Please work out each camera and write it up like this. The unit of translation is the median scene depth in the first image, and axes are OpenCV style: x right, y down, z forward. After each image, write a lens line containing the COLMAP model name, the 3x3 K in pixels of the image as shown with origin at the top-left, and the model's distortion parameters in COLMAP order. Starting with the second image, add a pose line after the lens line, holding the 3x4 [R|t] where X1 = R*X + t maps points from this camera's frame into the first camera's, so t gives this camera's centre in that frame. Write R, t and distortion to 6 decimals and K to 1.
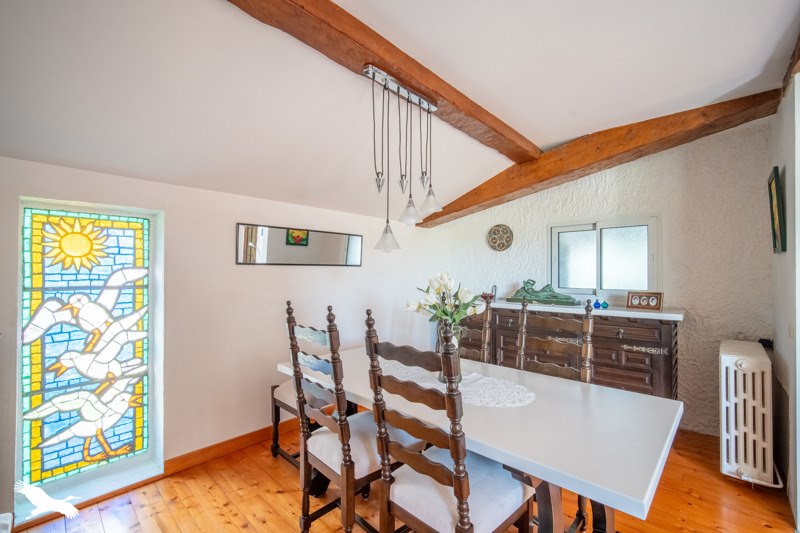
lens RADIAL K [[352.1, 0, 414.4], [0, 352.1, 269.0], [0, 0, 1]] dist [-0.000068, 0.000007]
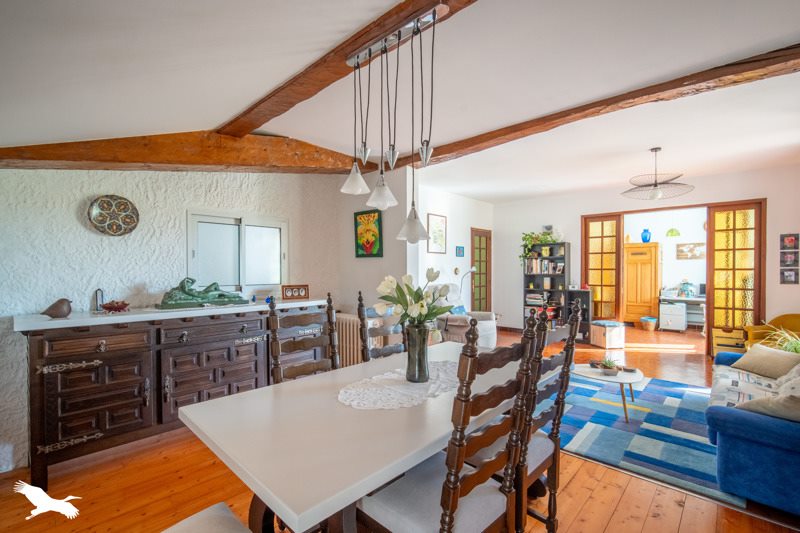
lens RADIAL K [[352.1, 0, 414.4], [0, 352.1, 269.0], [0, 0, 1]] dist [-0.000068, 0.000007]
pose [[0.000785, 0.005661, 0.999984, -0.482409], [0.000017, 0.999984, -0.005661, 0.016205], [-1.000000, 0.000022, 0.000785, 0.530728]]
